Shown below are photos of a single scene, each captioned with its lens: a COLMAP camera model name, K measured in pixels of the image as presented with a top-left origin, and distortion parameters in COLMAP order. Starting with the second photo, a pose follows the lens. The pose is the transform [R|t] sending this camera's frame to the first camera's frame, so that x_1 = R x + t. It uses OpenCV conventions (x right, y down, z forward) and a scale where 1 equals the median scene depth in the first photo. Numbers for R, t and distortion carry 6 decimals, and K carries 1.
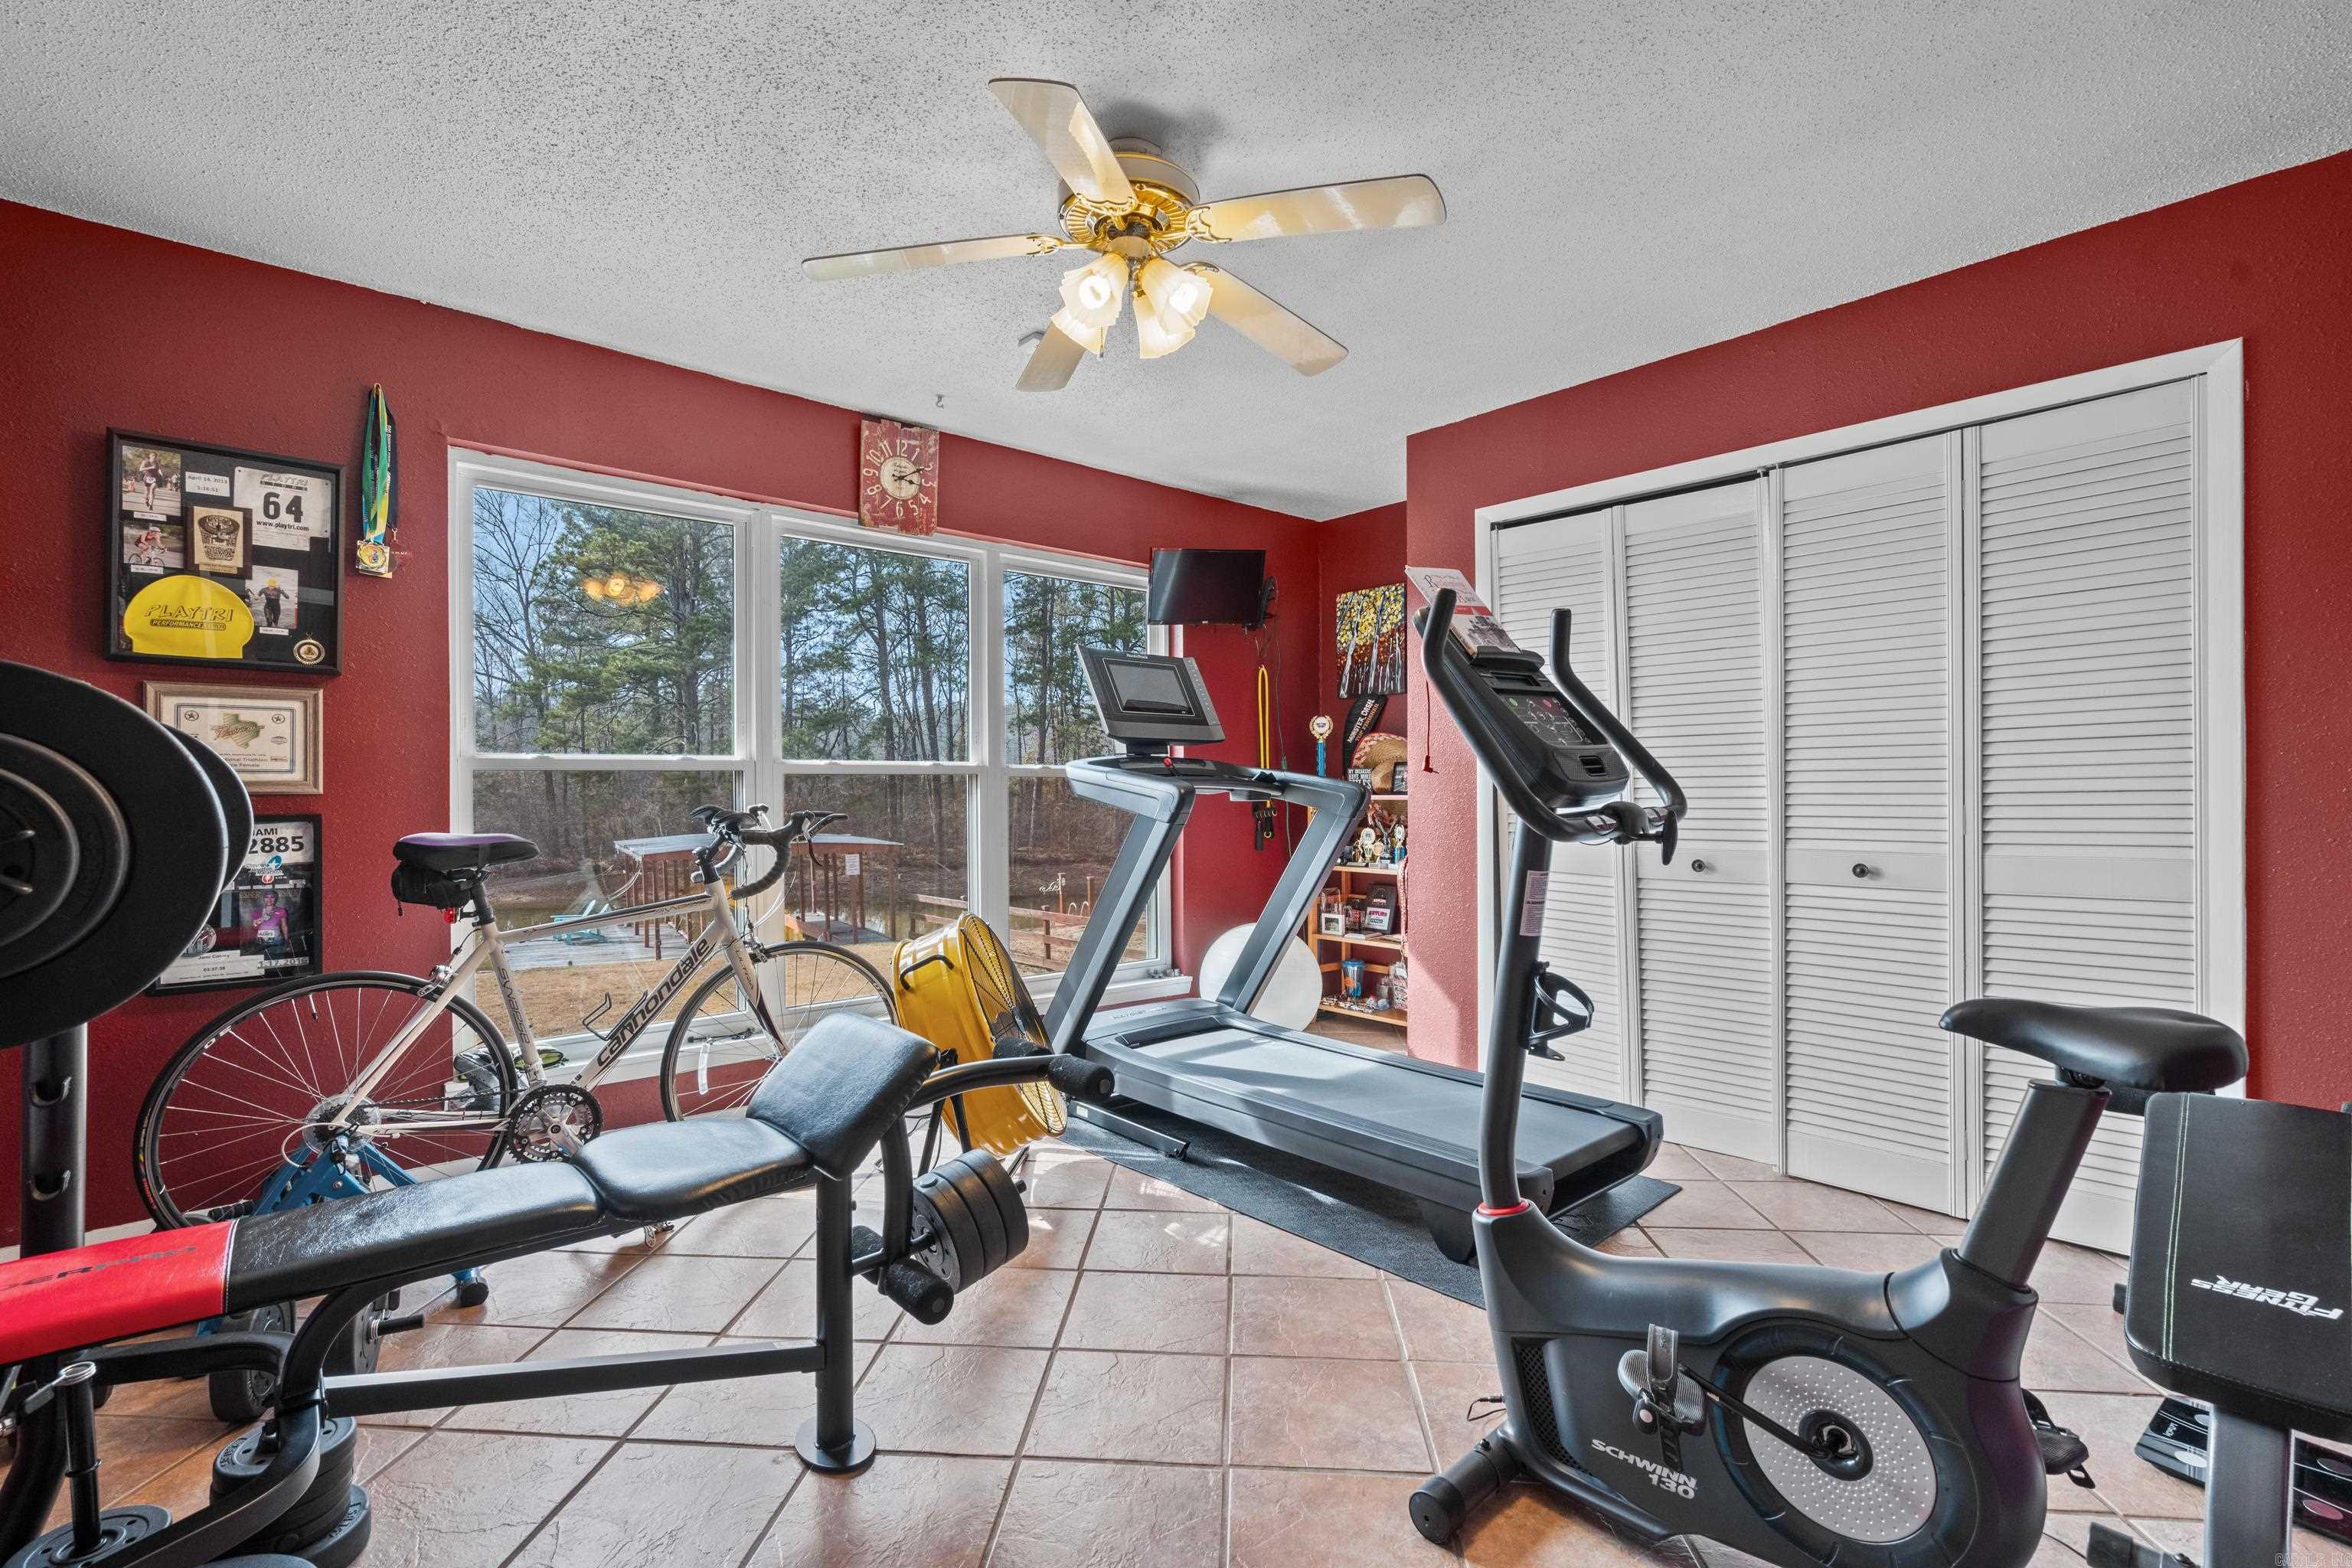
lens RADIAL K [[1082.1, 0, 1147.2], [0, 1082.1, 787.4], [0, 0, 1]] dist [0.003225, 0.001170]
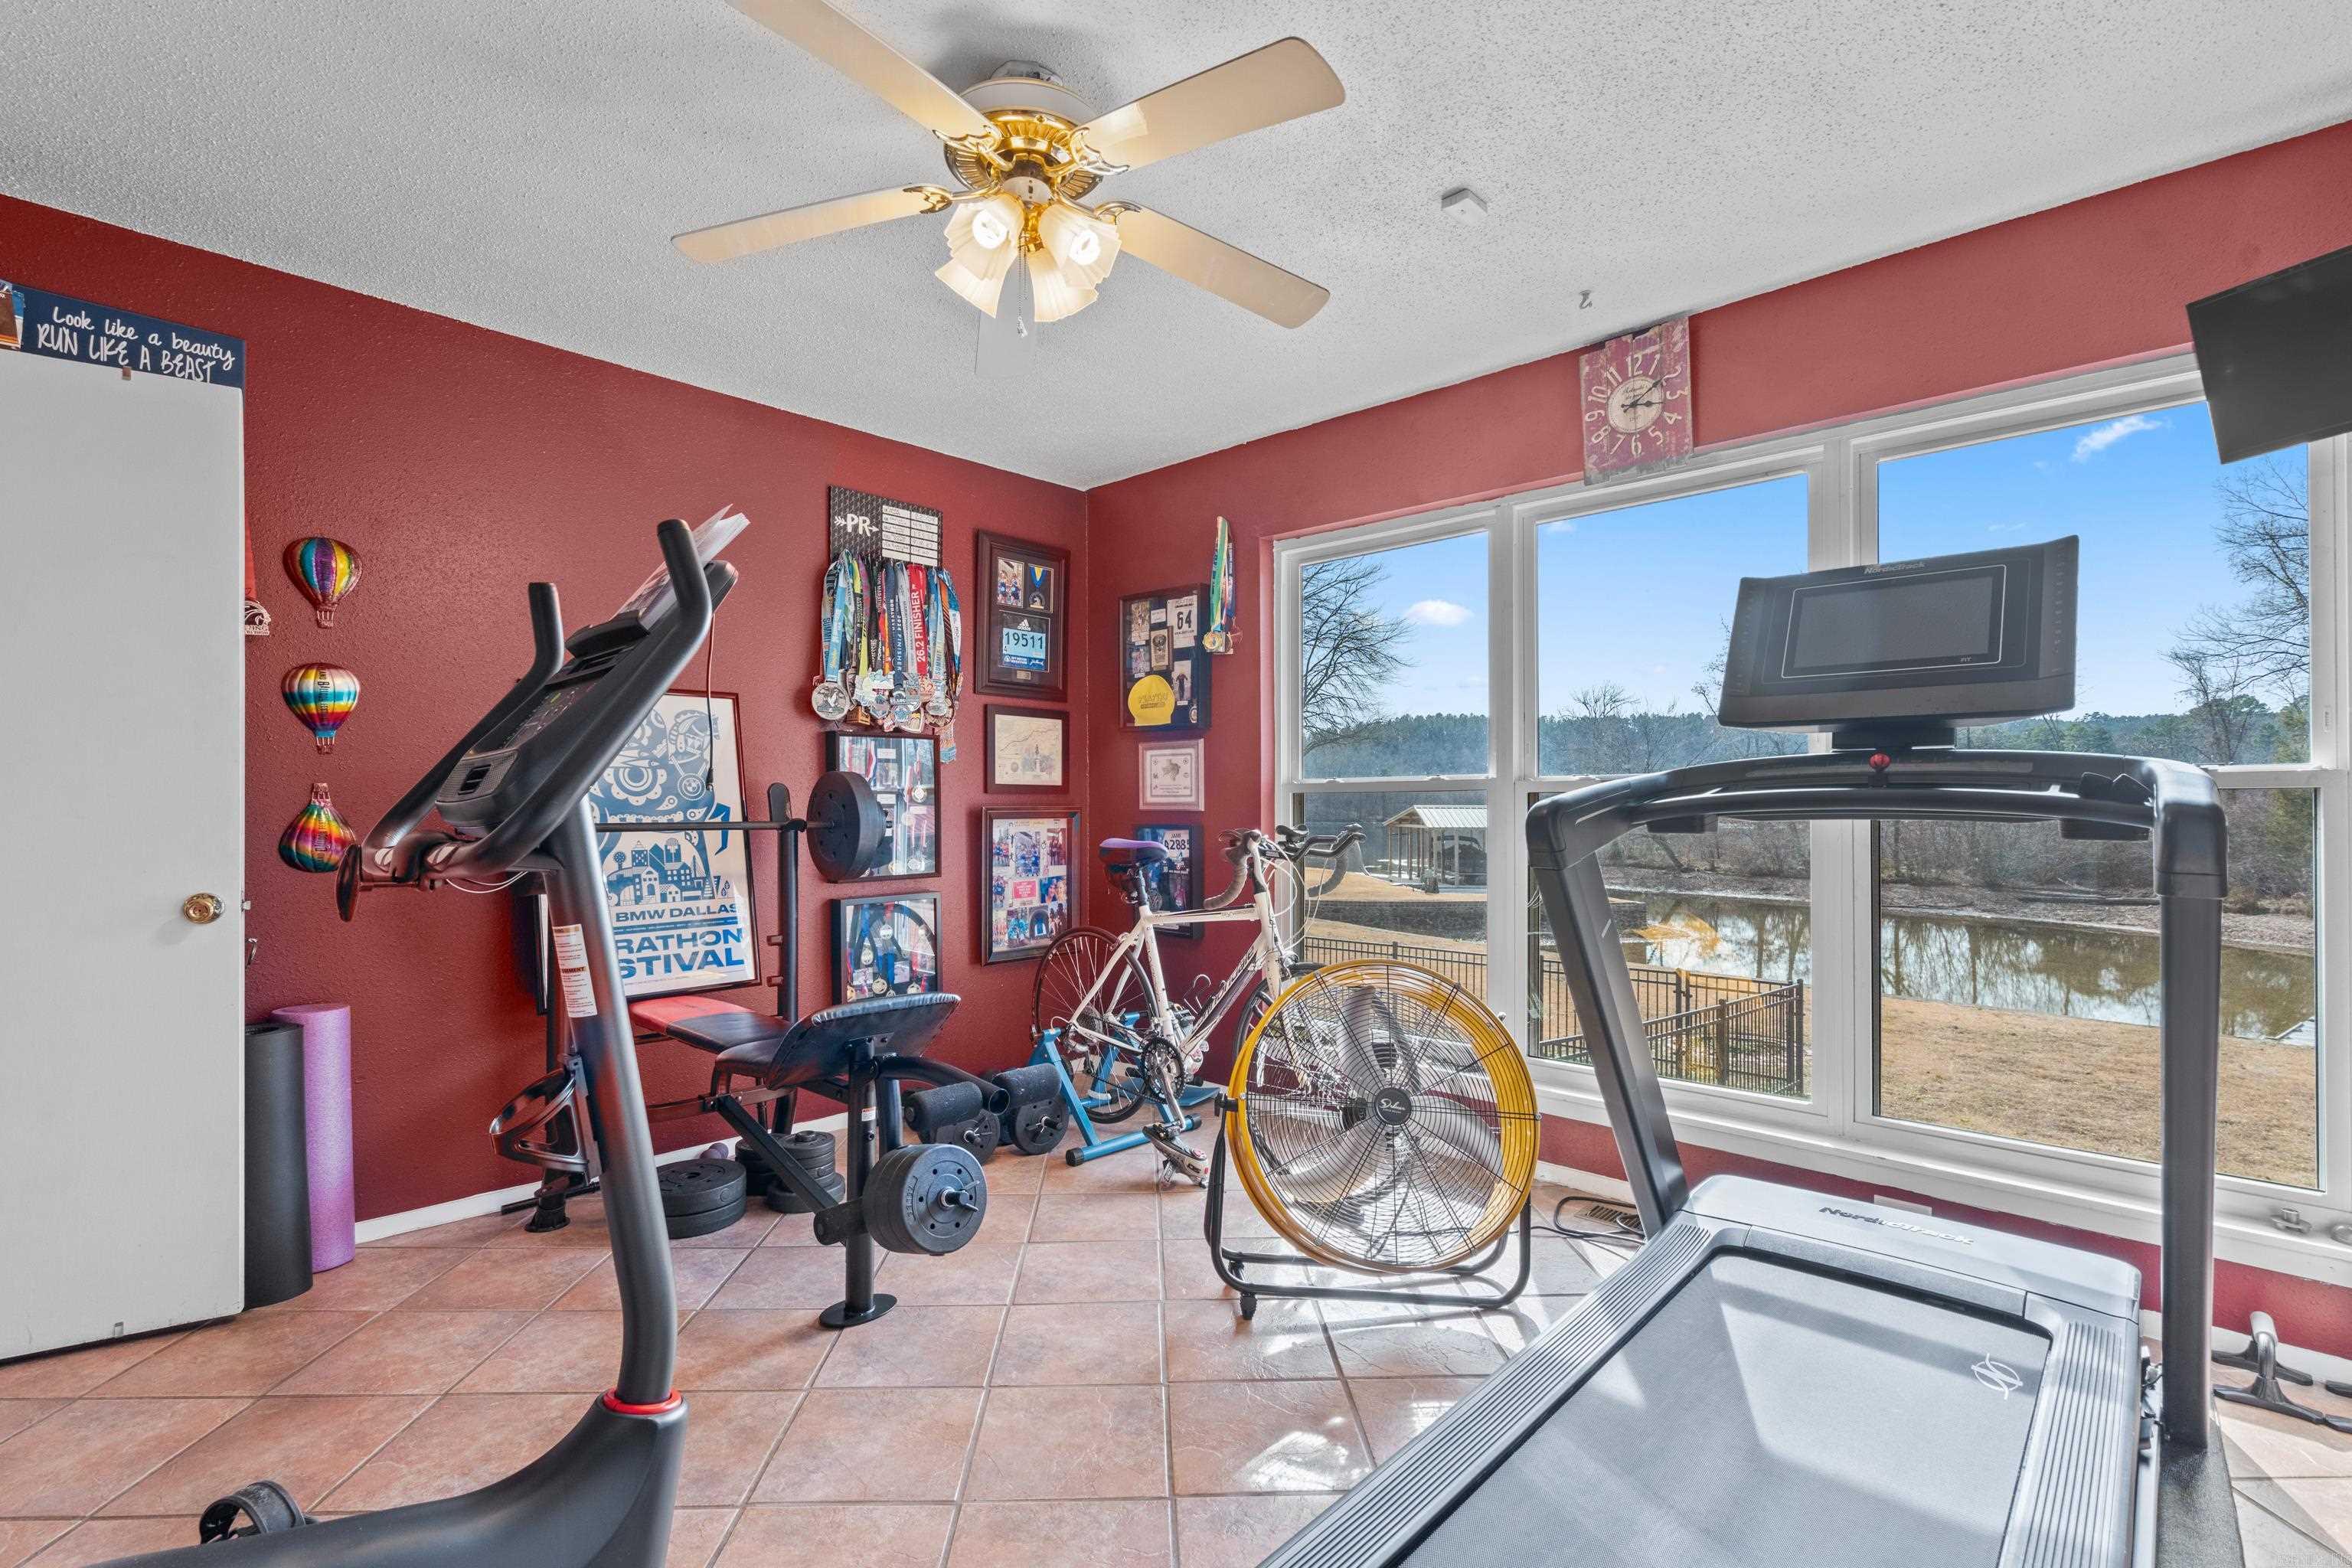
lens RADIAL K [[1082.1, 0, 1147.2], [0, 1082.1, 787.4], [0, 0, 1]] dist [0.003225, 0.001170]
pose [[0.103975, -0.014360, -0.994476, 0.686735], [0.002646, 0.999896, -0.014162, -0.005141], [0.994576, -0.001158, 0.104002, 0.792207]]
